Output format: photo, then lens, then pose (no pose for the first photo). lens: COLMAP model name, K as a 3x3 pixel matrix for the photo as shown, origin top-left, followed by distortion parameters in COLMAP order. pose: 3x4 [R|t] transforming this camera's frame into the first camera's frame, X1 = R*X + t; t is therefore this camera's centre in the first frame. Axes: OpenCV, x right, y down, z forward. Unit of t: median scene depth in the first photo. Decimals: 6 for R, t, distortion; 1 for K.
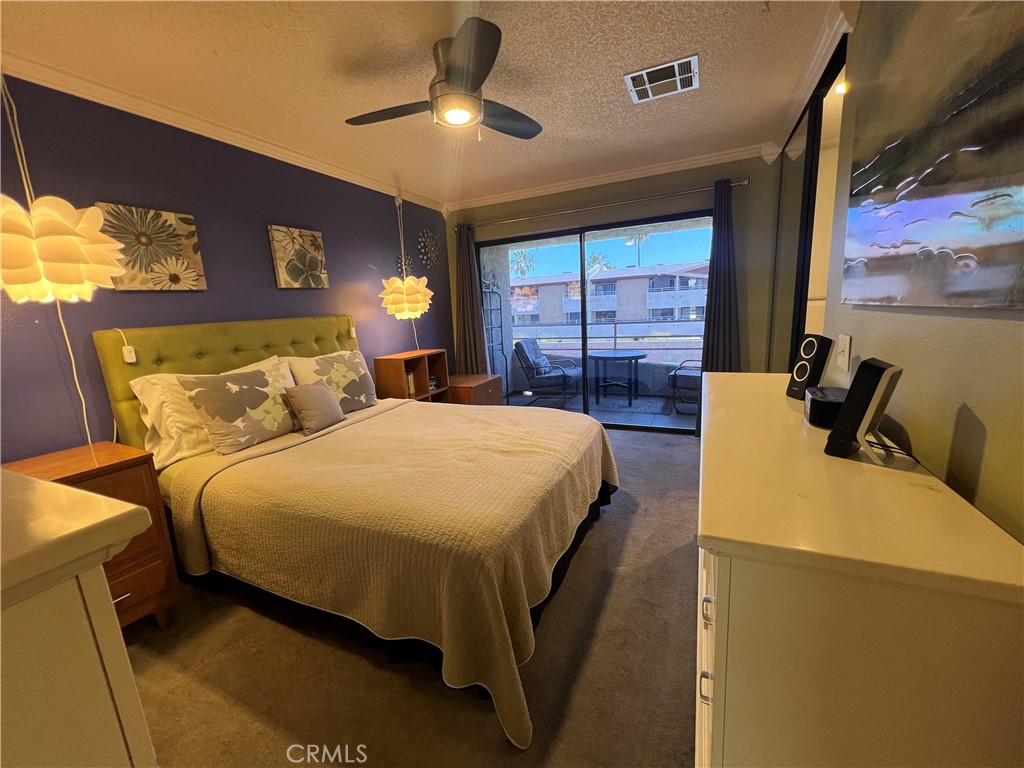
lens RADIAL K [[412.4, 0, 510.6], [0, 412.4, 384.5], [0, 0, 1]] dist [-0.001823, 0.001273]
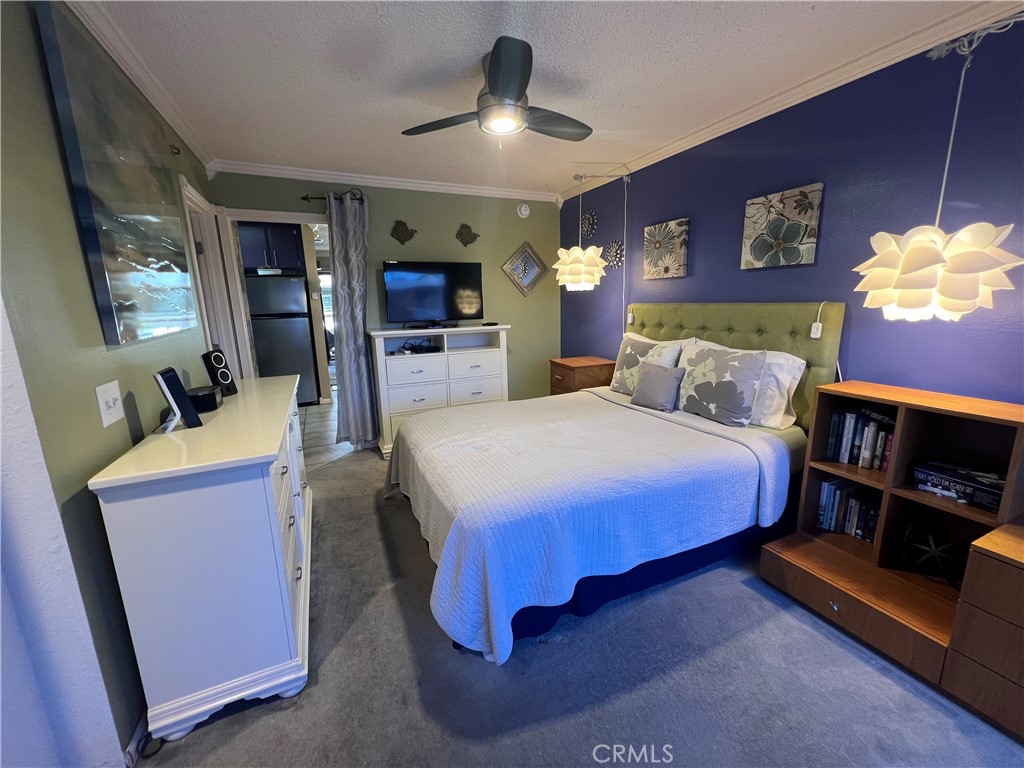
lens RADIAL K [[412.4, 0, 511.7], [0, 412.4, 381.5], [0, 0, 1]] dist [-0.001823, 0.001273]
pose [[-0.644630, 0.224707, -0.730725, 0.506003], [-0.081550, 0.930162, 0.357978, -0.287529], [0.760133, 0.290354, -0.581285, 1.210608]]
